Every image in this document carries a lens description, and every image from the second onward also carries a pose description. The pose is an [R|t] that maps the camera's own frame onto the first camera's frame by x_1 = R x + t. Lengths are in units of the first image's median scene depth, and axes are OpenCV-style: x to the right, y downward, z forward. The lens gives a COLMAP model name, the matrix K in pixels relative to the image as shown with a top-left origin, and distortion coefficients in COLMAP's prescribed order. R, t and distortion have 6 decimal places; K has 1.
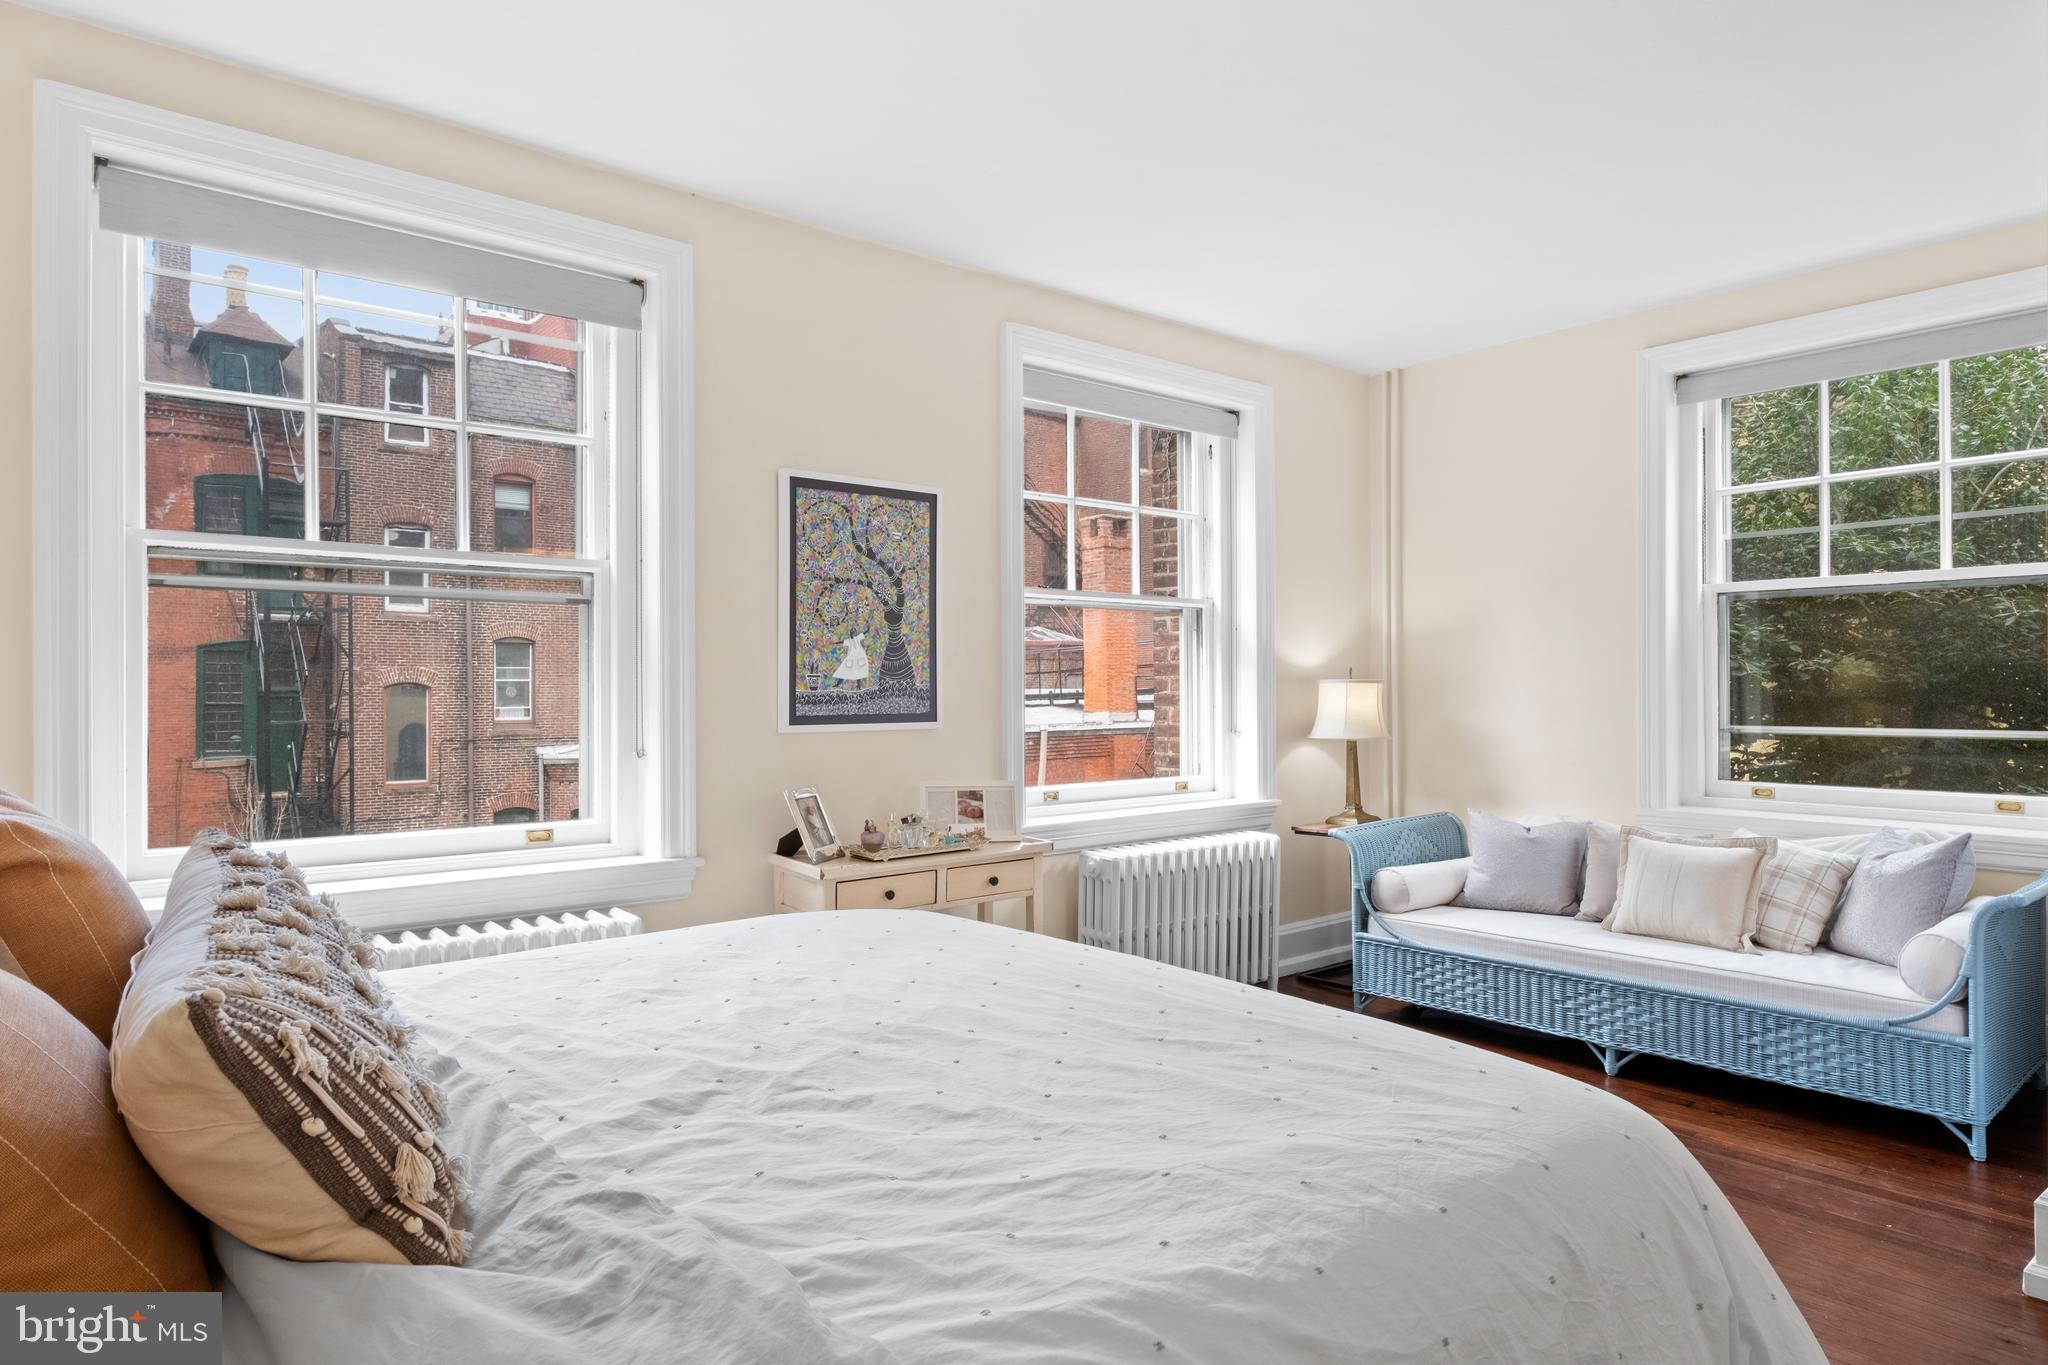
lens RADIAL K [[1232.3, 0, 1032.8], [0, 1232.3, 686.5], [0, 0, 1]] dist [0.001043, 0.001920]
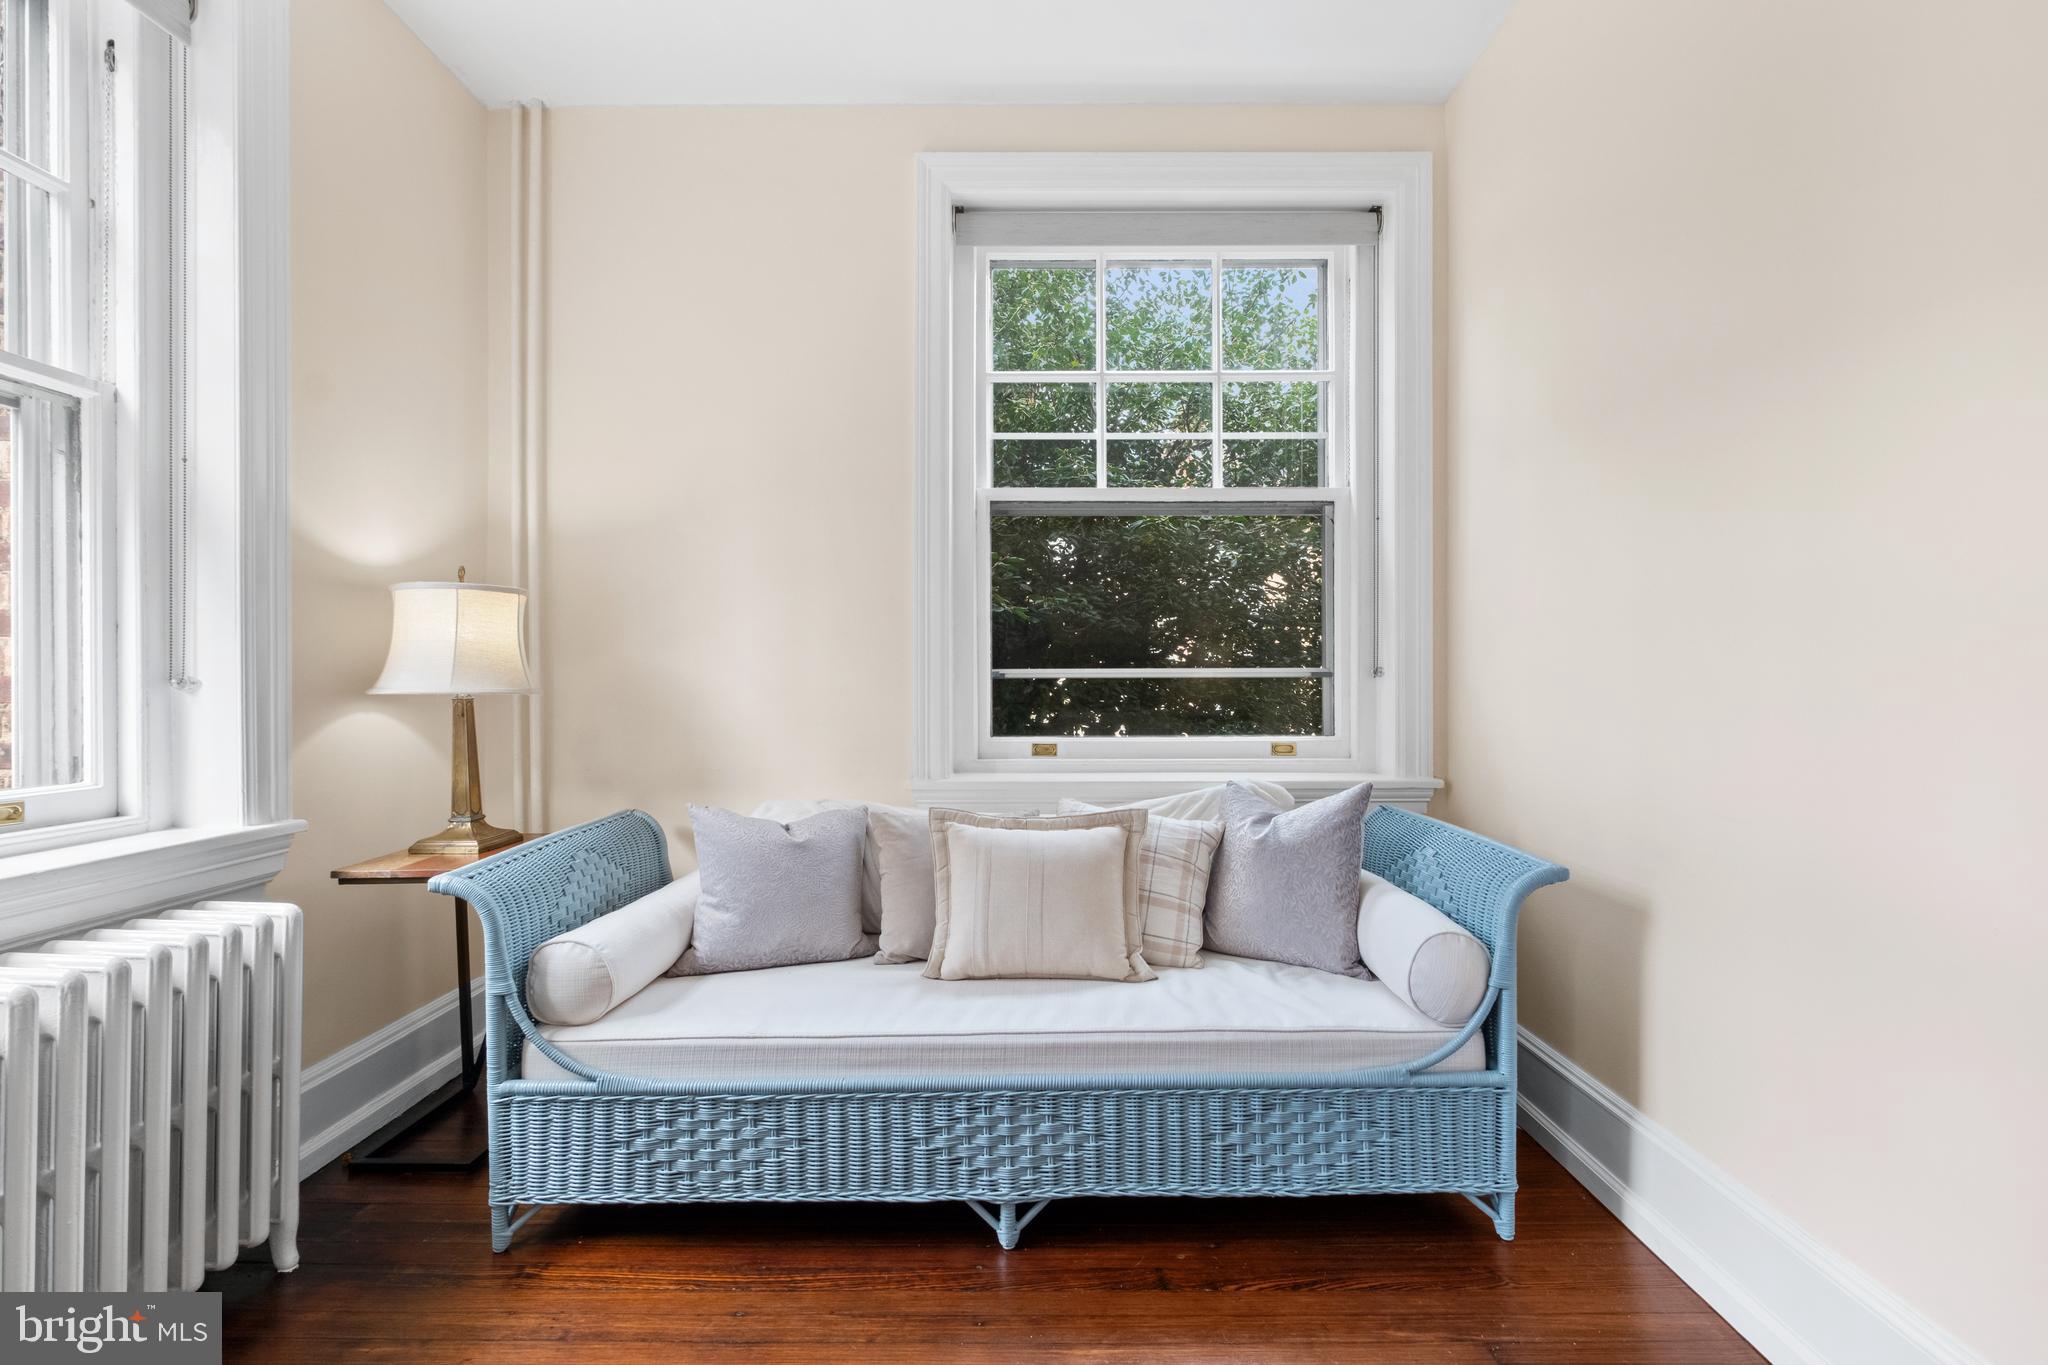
lens RADIAL K [[927.1, 0, 1024.0], [0, 927.1, 682.5], [0, 0, 1]] dist [-0.001372, 0.000289]
pose [[0.652899, 0.001441, 0.757444, 0.134042], [0.000299, 0.999998, -0.002159, 0.047085], [-0.757445, 0.001636, 0.652897, 0.665944]]
